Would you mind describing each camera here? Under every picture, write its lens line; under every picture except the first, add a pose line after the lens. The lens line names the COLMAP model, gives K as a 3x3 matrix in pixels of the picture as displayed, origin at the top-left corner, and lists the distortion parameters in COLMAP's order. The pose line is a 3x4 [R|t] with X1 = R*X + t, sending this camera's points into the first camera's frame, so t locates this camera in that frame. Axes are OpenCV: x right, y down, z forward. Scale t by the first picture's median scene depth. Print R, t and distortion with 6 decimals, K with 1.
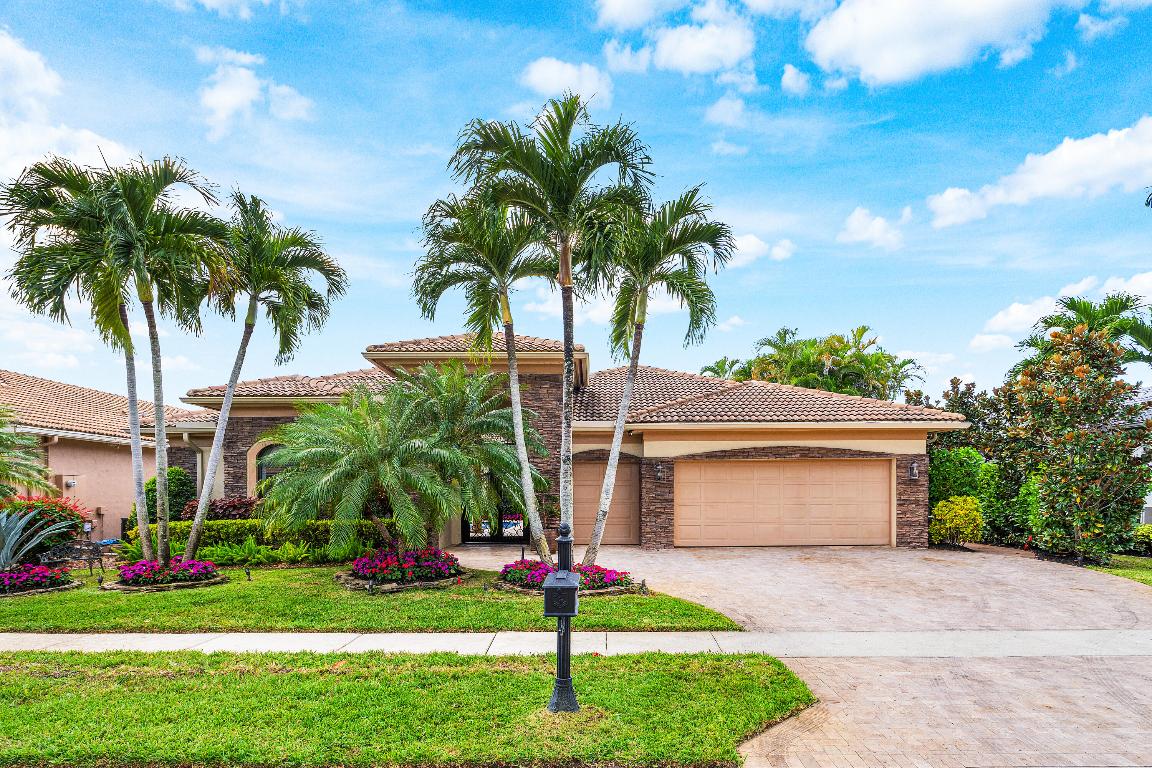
lens RADIAL K [[707.7, 0, 576.0], [0, 707.7, 384.0], [0, 0, 1]] dist [0.005129, 0.001094]
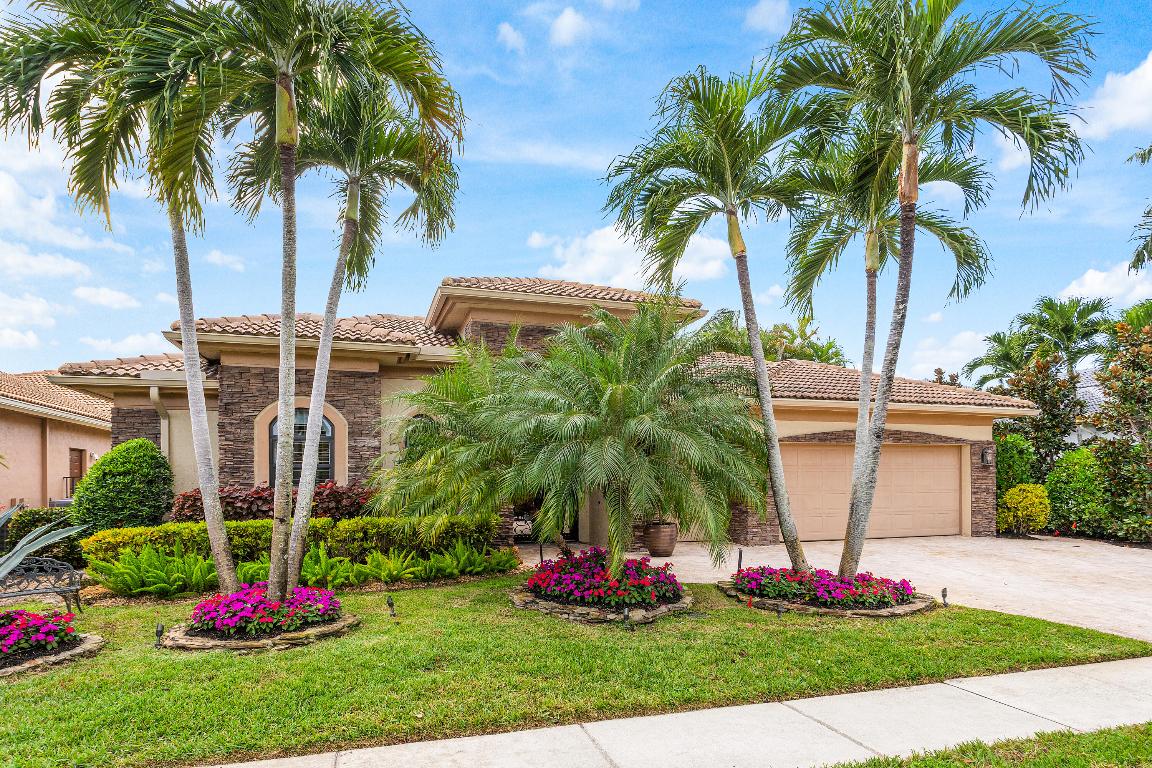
lens RADIAL K [[707.7, 0, 576.0], [0, 707.7, 384.0], [0, 0, 1]] dist [0.005129, 0.001094]
pose [[0.953702, 0.041961, 0.297811, -0.374888], [-0.045984, 0.998921, 0.006515, 0.044461], [-0.297217, -0.019908, 0.954603, 0.263688]]
